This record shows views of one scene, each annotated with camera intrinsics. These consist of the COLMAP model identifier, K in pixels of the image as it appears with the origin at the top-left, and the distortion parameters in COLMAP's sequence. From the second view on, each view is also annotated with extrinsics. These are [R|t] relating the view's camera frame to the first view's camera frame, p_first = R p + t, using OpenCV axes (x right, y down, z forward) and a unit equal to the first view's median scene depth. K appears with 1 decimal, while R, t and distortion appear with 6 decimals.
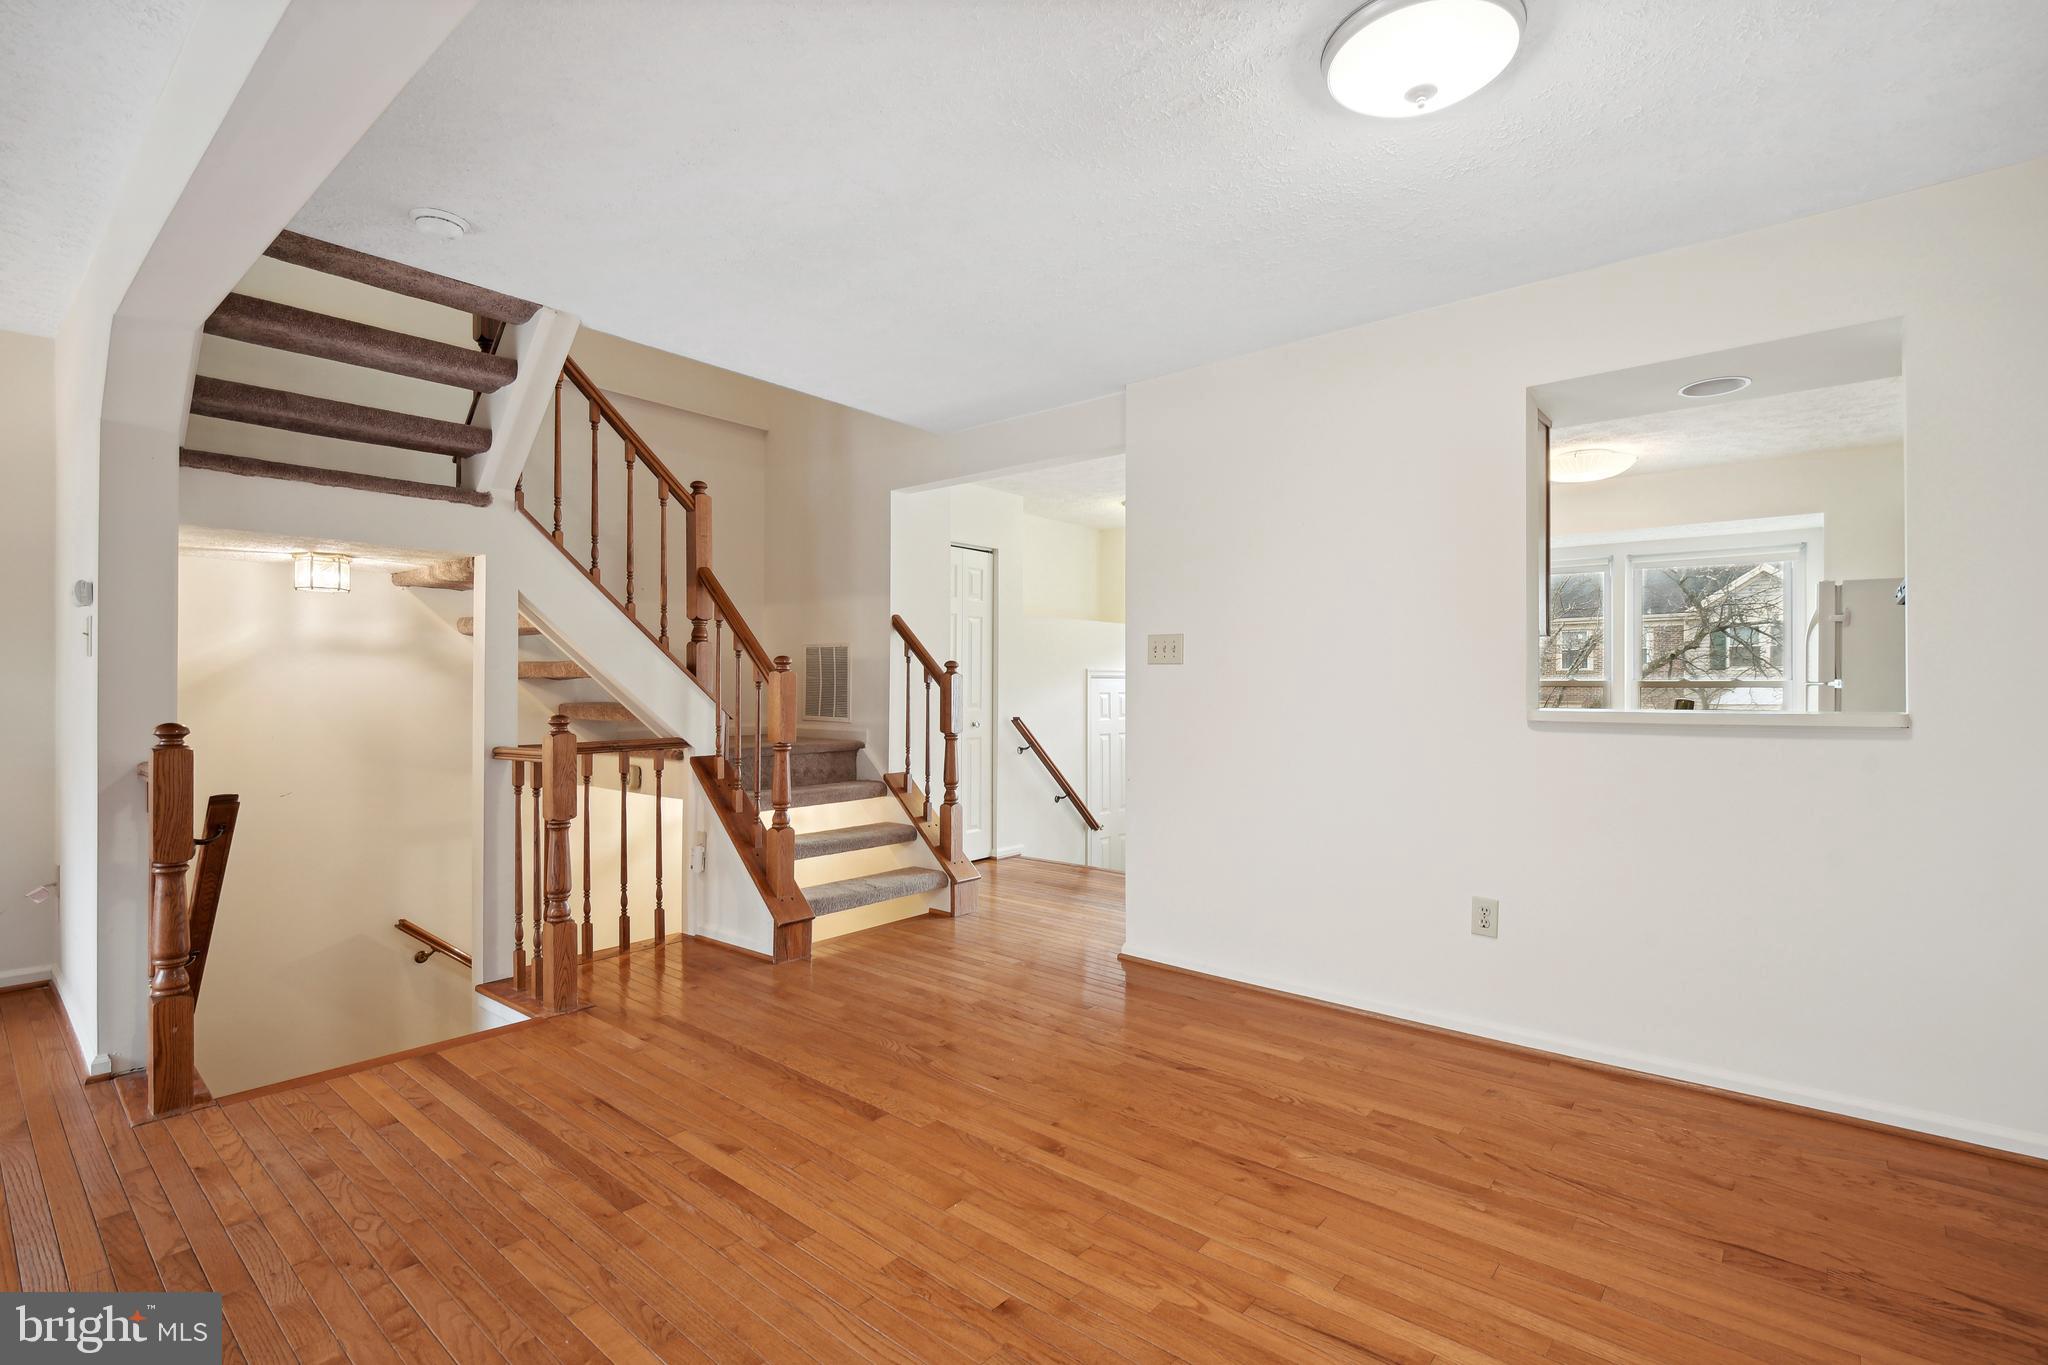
lens RADIAL K [[925.2, 0, 1040.7], [0, 925.2, 678.7], [0, 0, 1]] dist [0.011928, -0.015936]
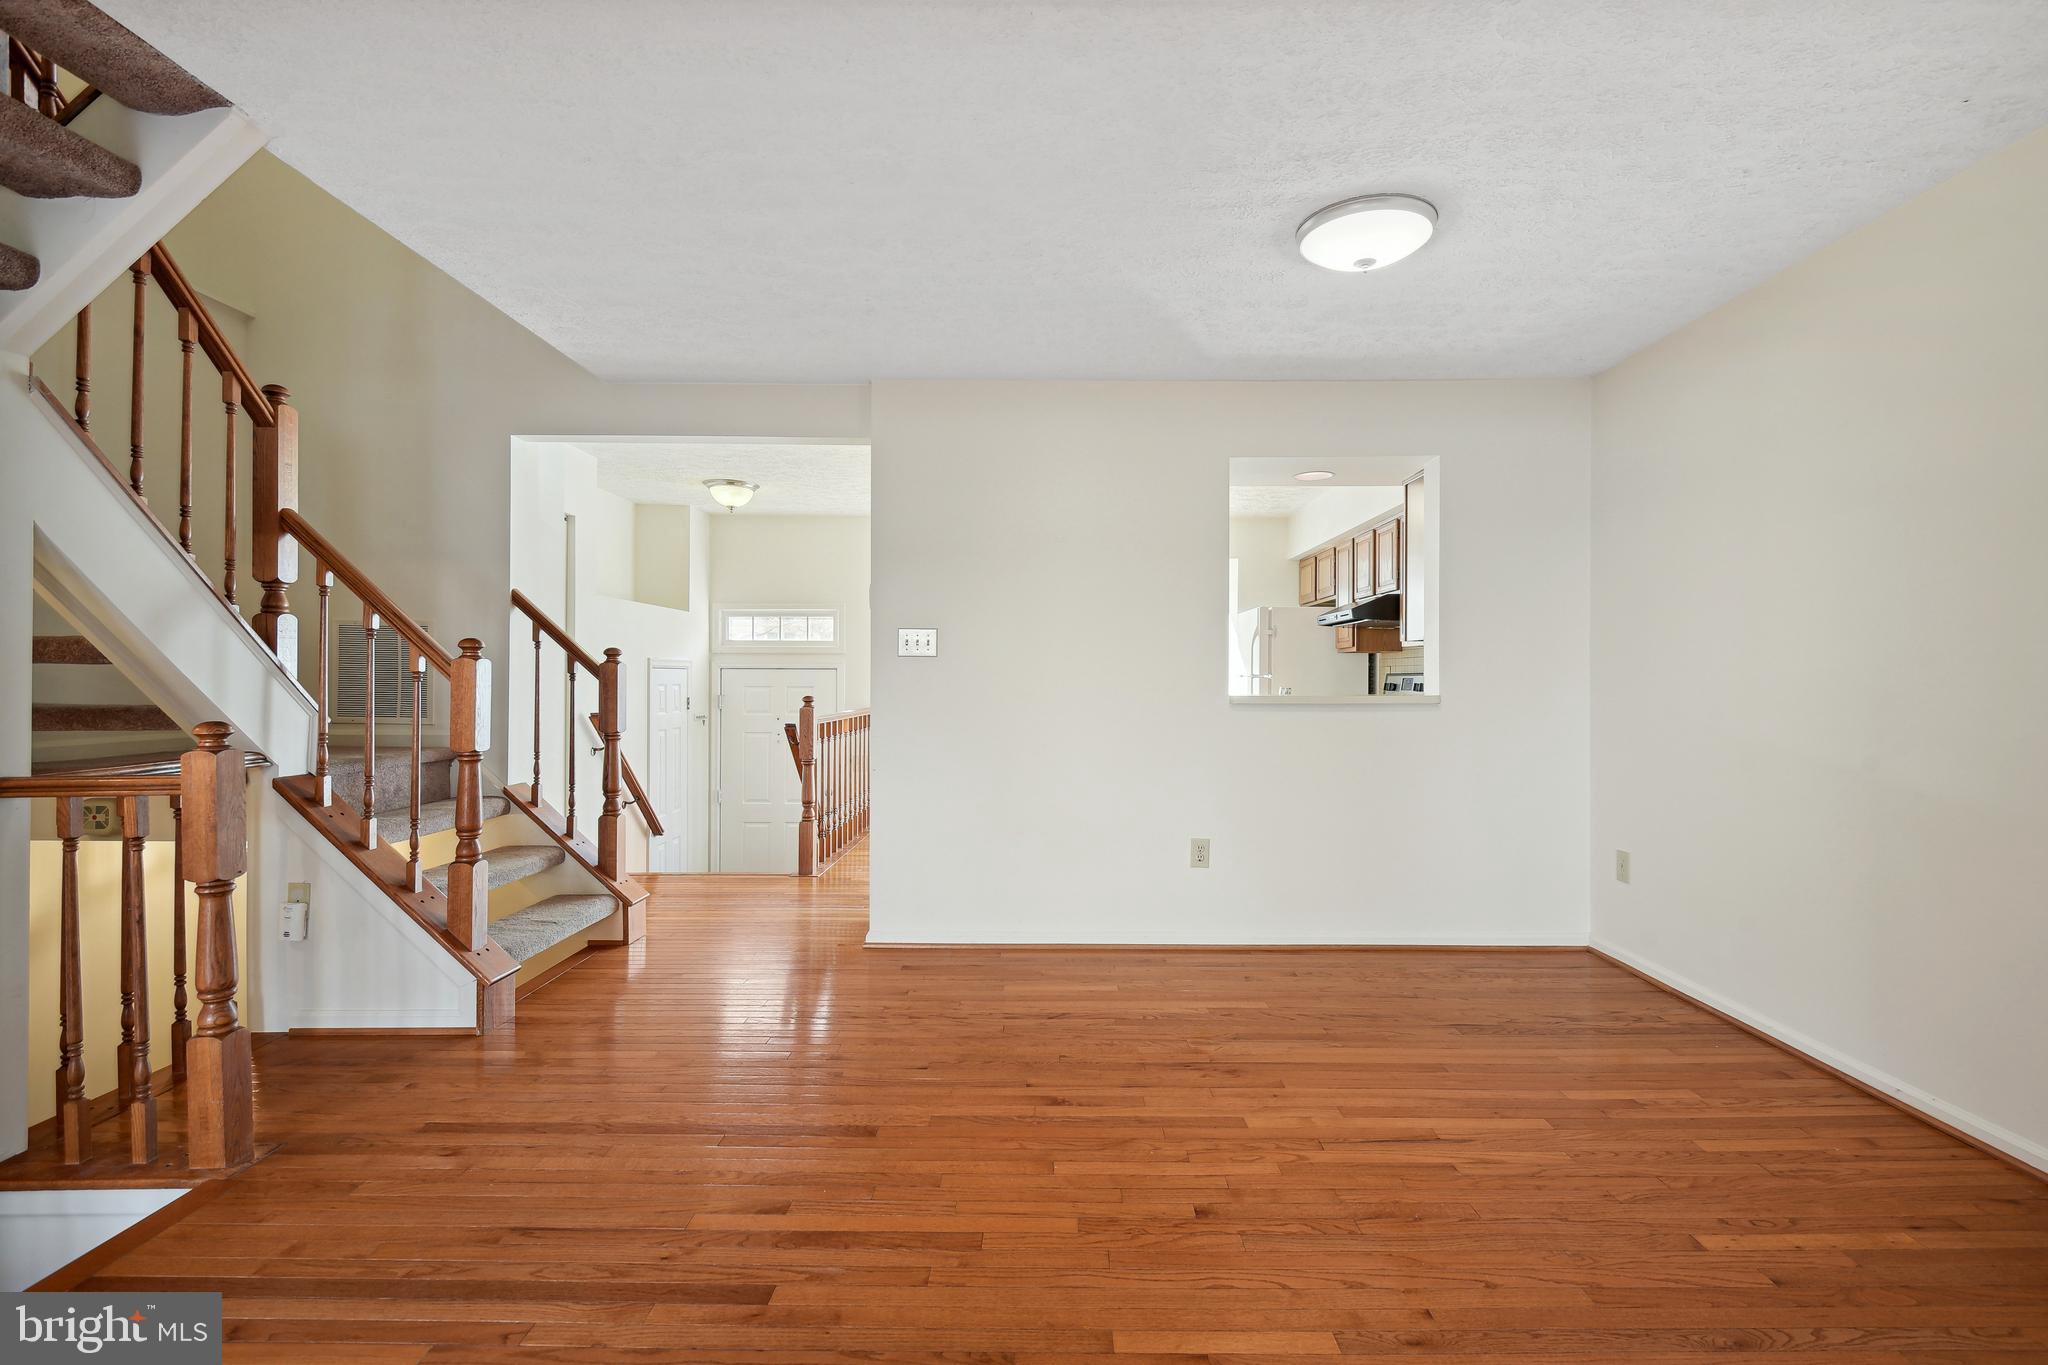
lens RADIAL K [[925.2, 0, 1040.7], [0, 925.2, 678.7], [0, 0, 1]] dist [0.011928, -0.015936]
pose [[0.773290, -0.000529, 0.634052, -0.374748], [-0.005374, 0.999958, 0.007387, 0.000984], [-0.634030, -0.009120, 0.773255, 0.094889]]
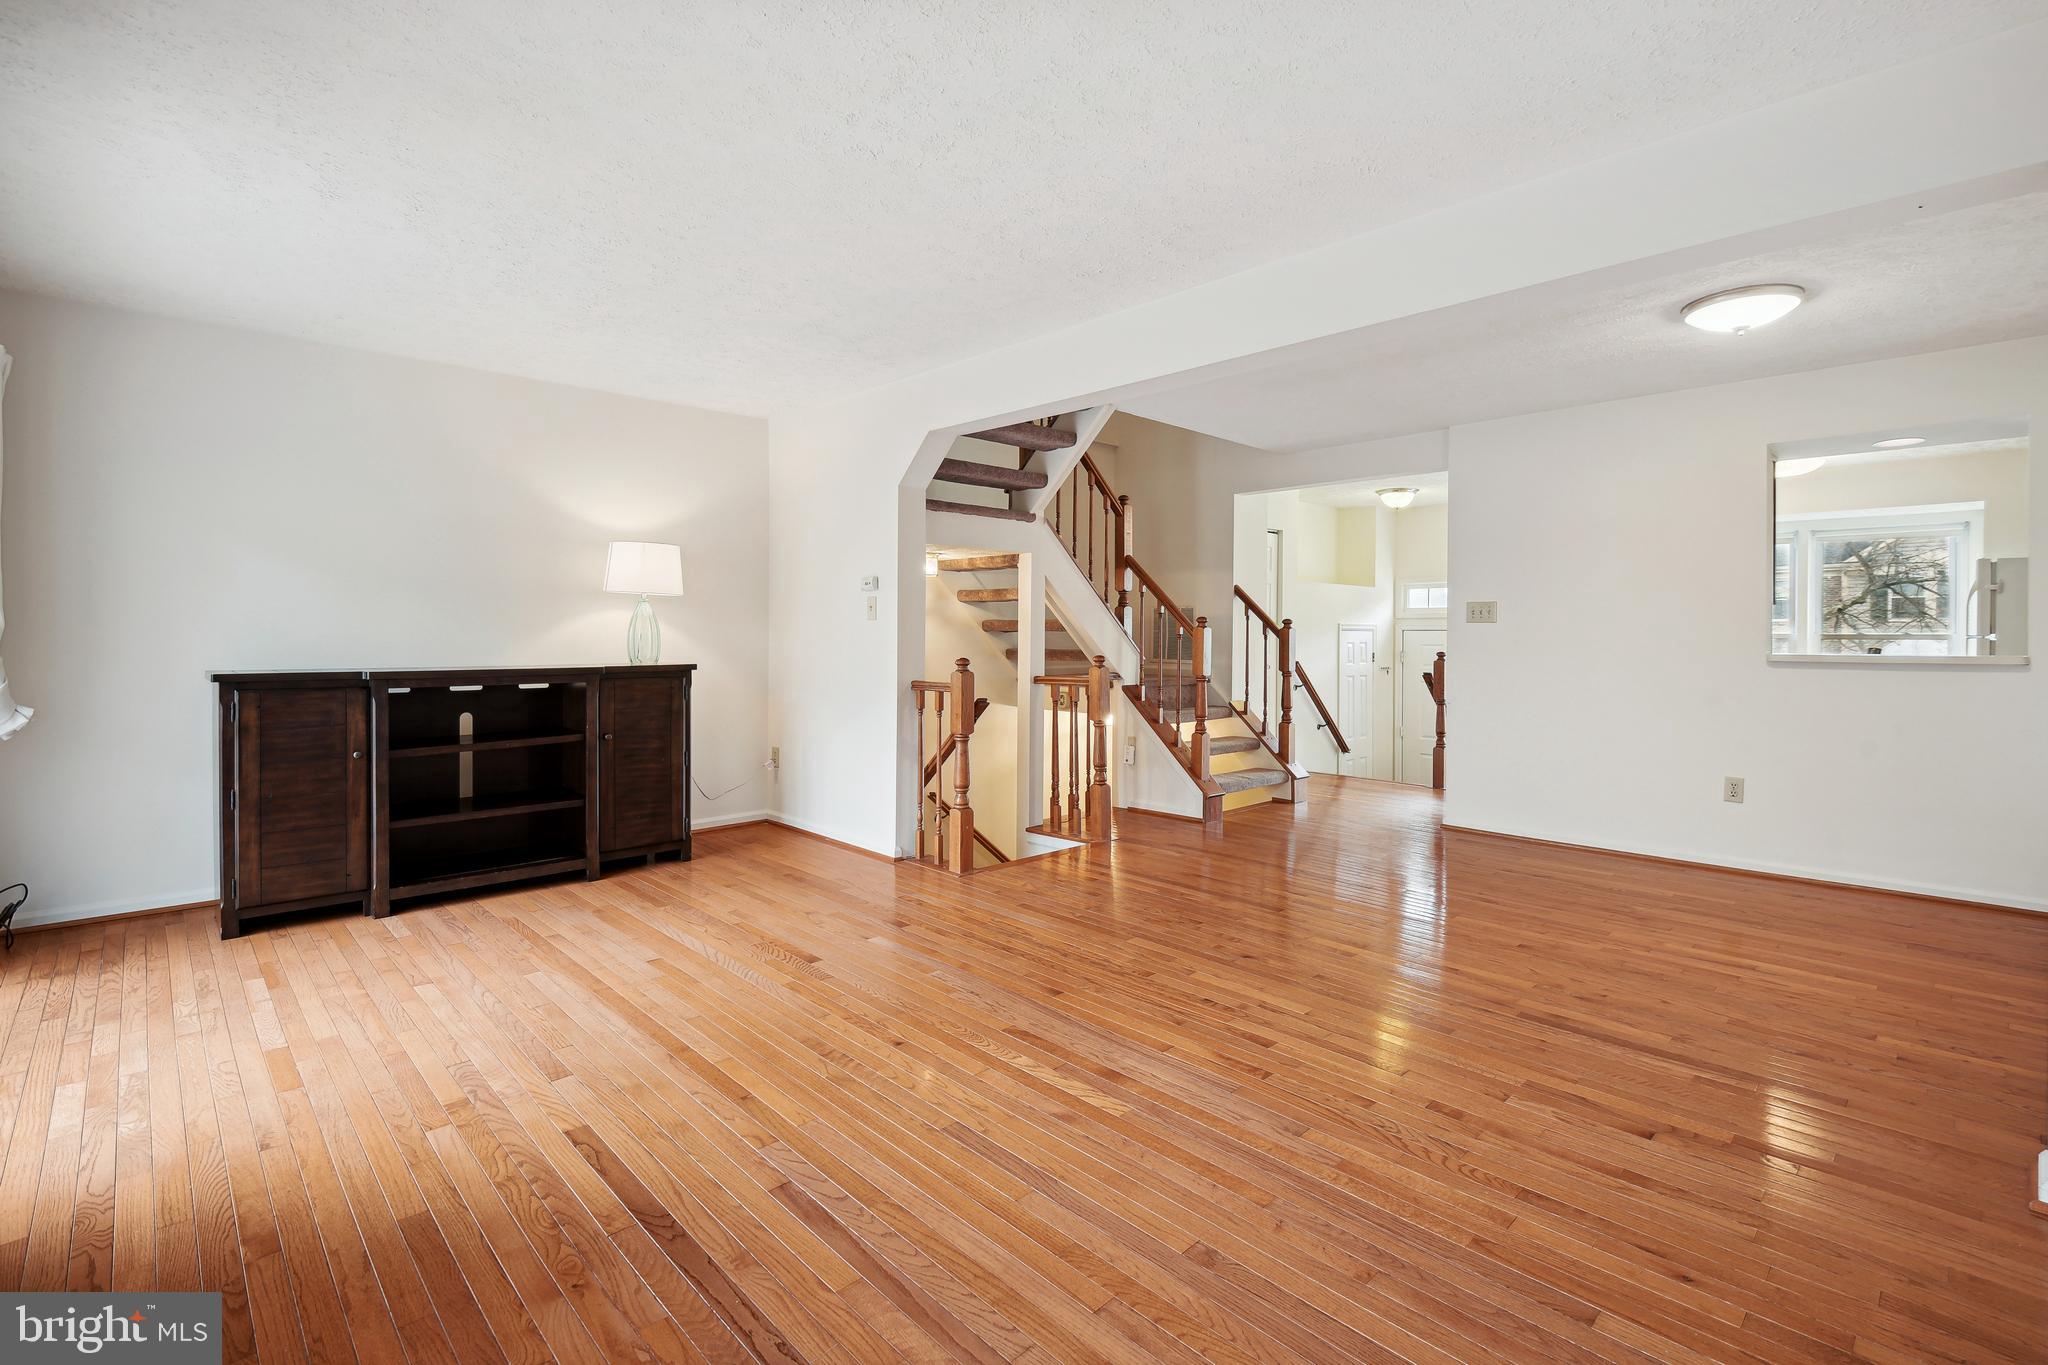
lens RADIAL K [[905.3, 0, 1019.8], [0, 905.3, 641.6], [0, 0, 1]] dist [-0.025327, -0.000742]
pose [[0.990592, 0.002446, -0.136830, -0.345088], [-0.000606, 0.999909, 0.013484, -0.003956], [0.136850, -0.013274, 0.990503, -0.432061]]
